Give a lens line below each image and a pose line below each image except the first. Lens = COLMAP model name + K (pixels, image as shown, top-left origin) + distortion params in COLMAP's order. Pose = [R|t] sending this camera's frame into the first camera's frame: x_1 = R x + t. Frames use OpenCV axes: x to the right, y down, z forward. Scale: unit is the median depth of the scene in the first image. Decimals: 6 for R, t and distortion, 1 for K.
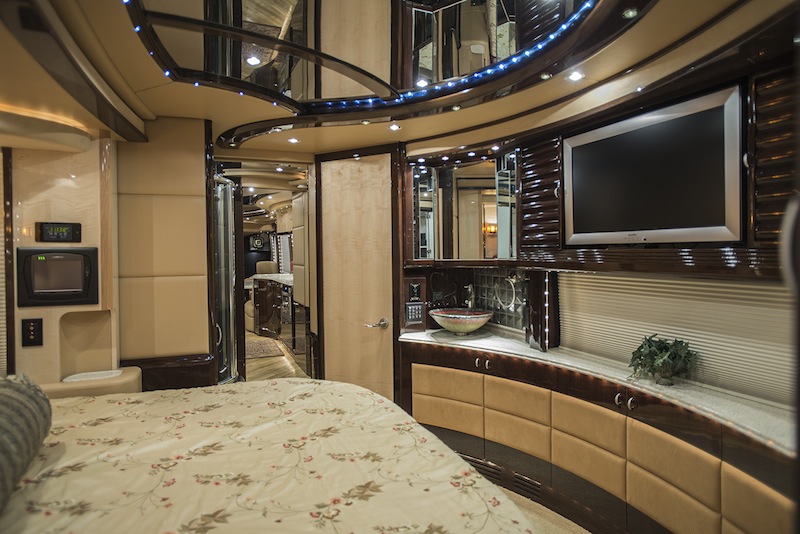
lens RADIAL K [[496.2, 0, 400.0], [0, 496.2, 267.0], [0, 0, 1]] dist [-0.001031, 0.000428]
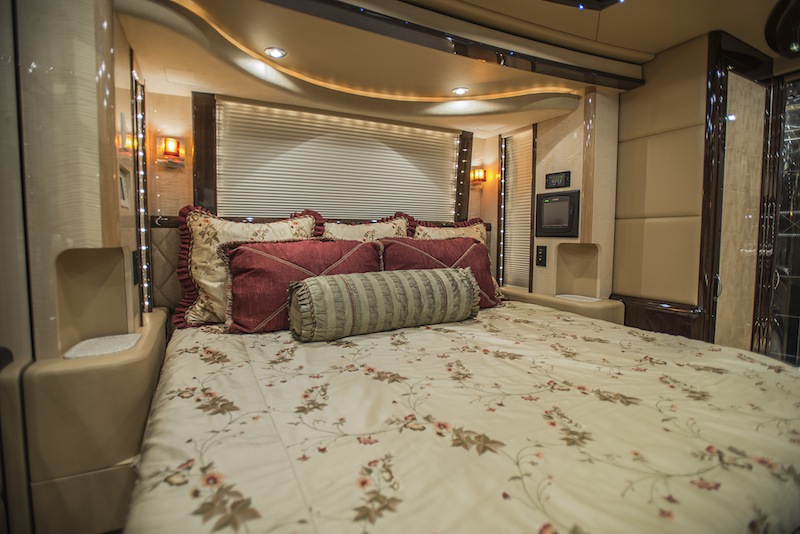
lens RADIAL K [[386.9, 0, 400.0], [0, 386.9, 267.0], [0, 0, 1]] dist [-0.026814, 0.001194]
pose [[0.090316, 0.089392, -0.991893, 0.311805], [-0.039884, 0.995489, 0.086084, 0.090233], [0.995114, 0.031786, 0.093474, 0.534148]]
